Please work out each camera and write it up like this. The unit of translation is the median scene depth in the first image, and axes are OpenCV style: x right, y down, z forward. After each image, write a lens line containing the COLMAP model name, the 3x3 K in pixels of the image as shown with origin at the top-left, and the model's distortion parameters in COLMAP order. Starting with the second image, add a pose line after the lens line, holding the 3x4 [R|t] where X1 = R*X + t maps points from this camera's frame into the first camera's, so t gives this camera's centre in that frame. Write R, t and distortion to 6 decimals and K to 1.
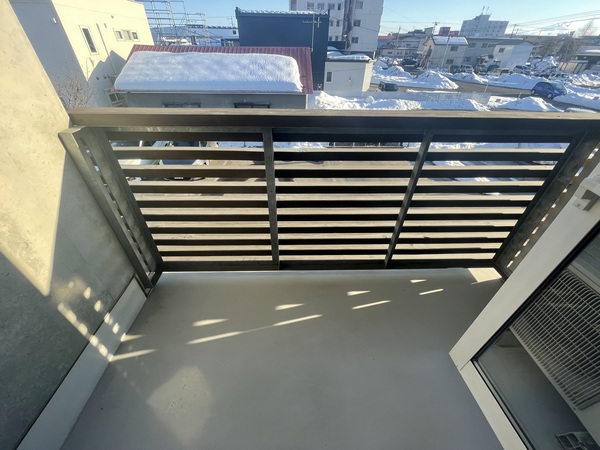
lens RADIAL K [[243.2, 0, 300.0], [0, 243.2, 225.0], [0, 0, 1]] dist [-0.001520, 0.000281]
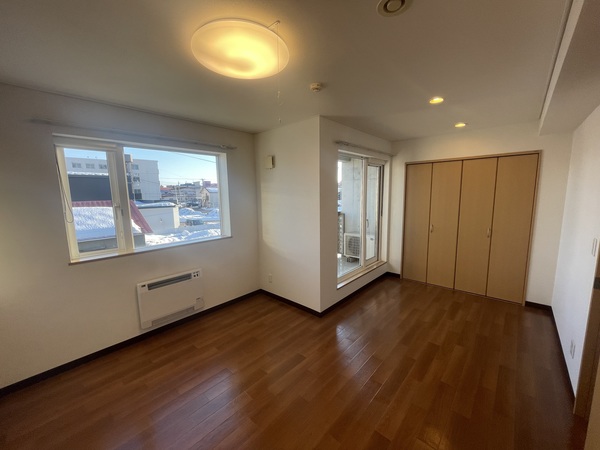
lens RADIAL K [[243.2, 0, 300.0], [0, 243.2, 225.0], [0, 0, 1]] dist [-0.001520, 0.000281]
pose [[0.694866, -0.124161, 0.708339, -0.149007], [0.451105, 0.842350, -0.294873, 0.048930], [-0.560058, 0.524433, 0.641331, -0.084815]]
